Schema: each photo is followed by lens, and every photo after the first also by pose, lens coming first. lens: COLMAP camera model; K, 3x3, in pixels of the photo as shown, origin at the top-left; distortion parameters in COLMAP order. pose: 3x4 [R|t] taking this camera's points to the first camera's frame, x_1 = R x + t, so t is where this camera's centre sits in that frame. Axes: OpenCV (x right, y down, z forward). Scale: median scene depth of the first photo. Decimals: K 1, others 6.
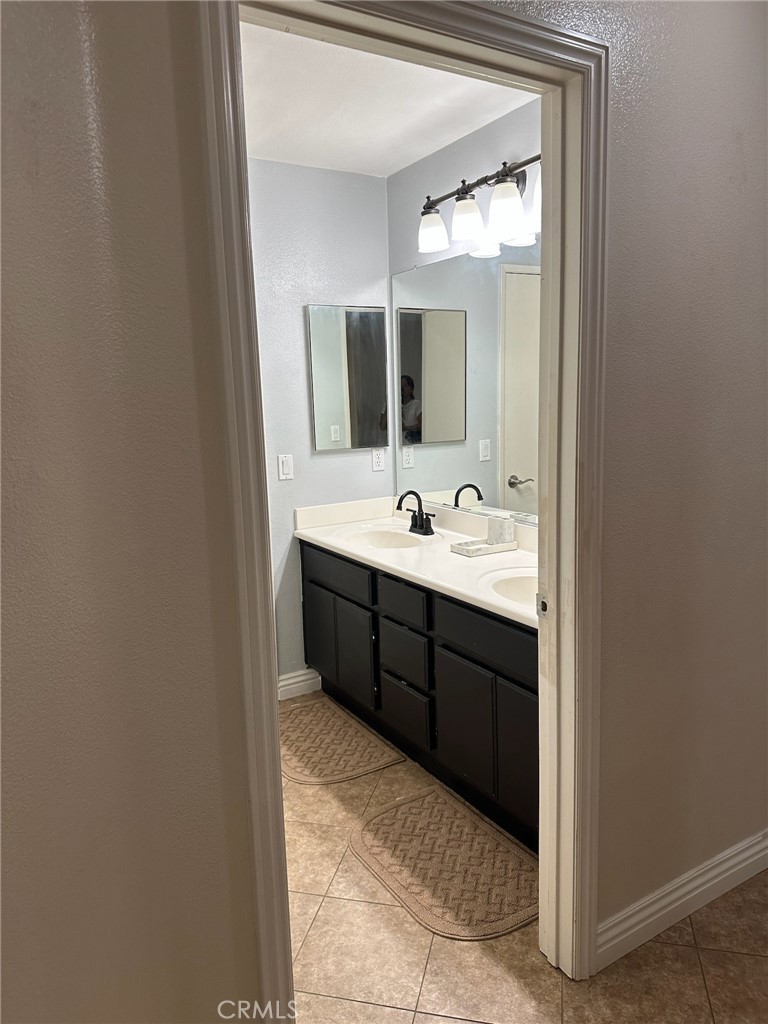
lens RADIAL K [[713.7, 0, 391.0], [0, 713.7, 499.8], [0, 0, 1]] dist [0.111241, -0.127263]
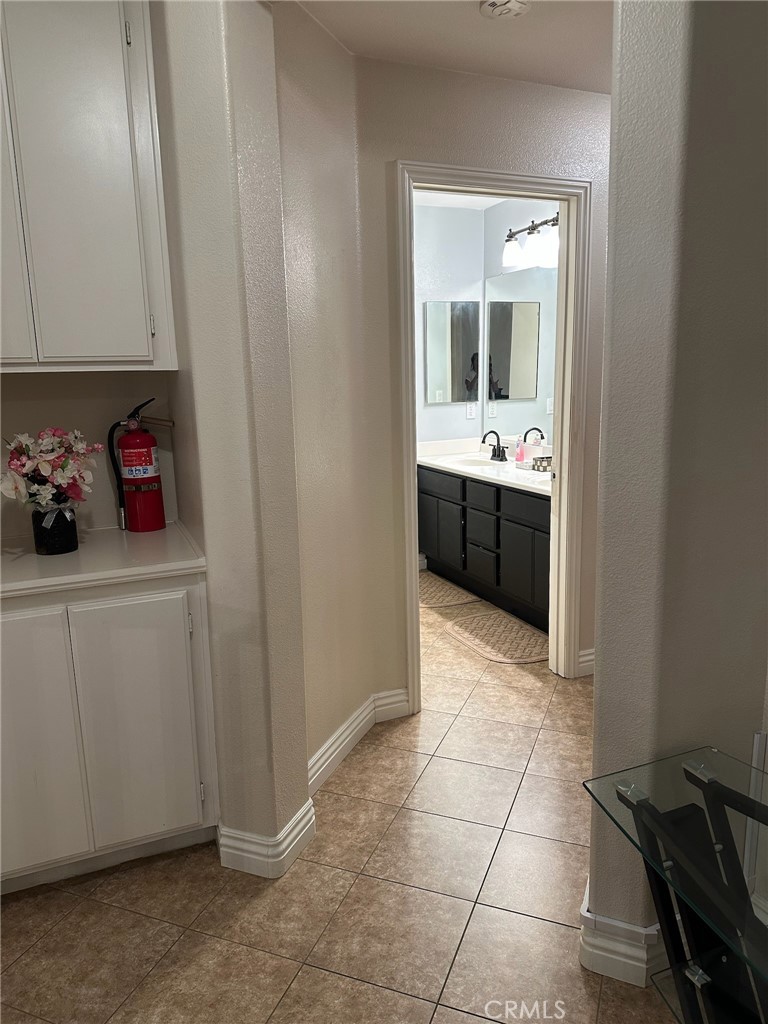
lens RADIAL K [[721.8, 0, 384.0], [0, 721.8, 512.0], [0, 0, 1]] dist [0.104148, -0.149987]
pose [[0.989231, 0.032042, -0.142814, 0.028879], [-0.025492, 0.998548, 0.047459, 0.099393], [0.144127, -0.043307, 0.988611, -0.563449]]
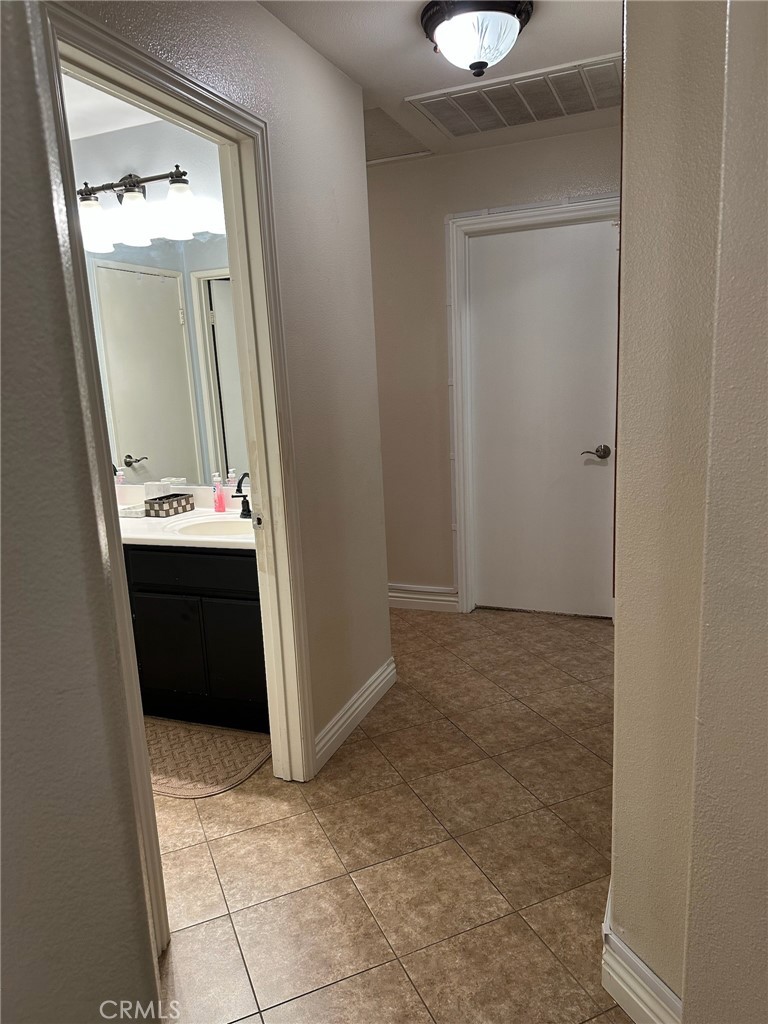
lens RADIAL K [[725.7, 0, 384.0], [0, 725.7, 512.0], [0, 0, 1]] dist [0.004749, -0.001231]
pose [[0.799419, -0.127995, 0.586981, -0.242999], [0.118420, 0.991444, 0.054912, 0.050894], [-0.588987, 0.025613, 0.807737, -0.149983]]
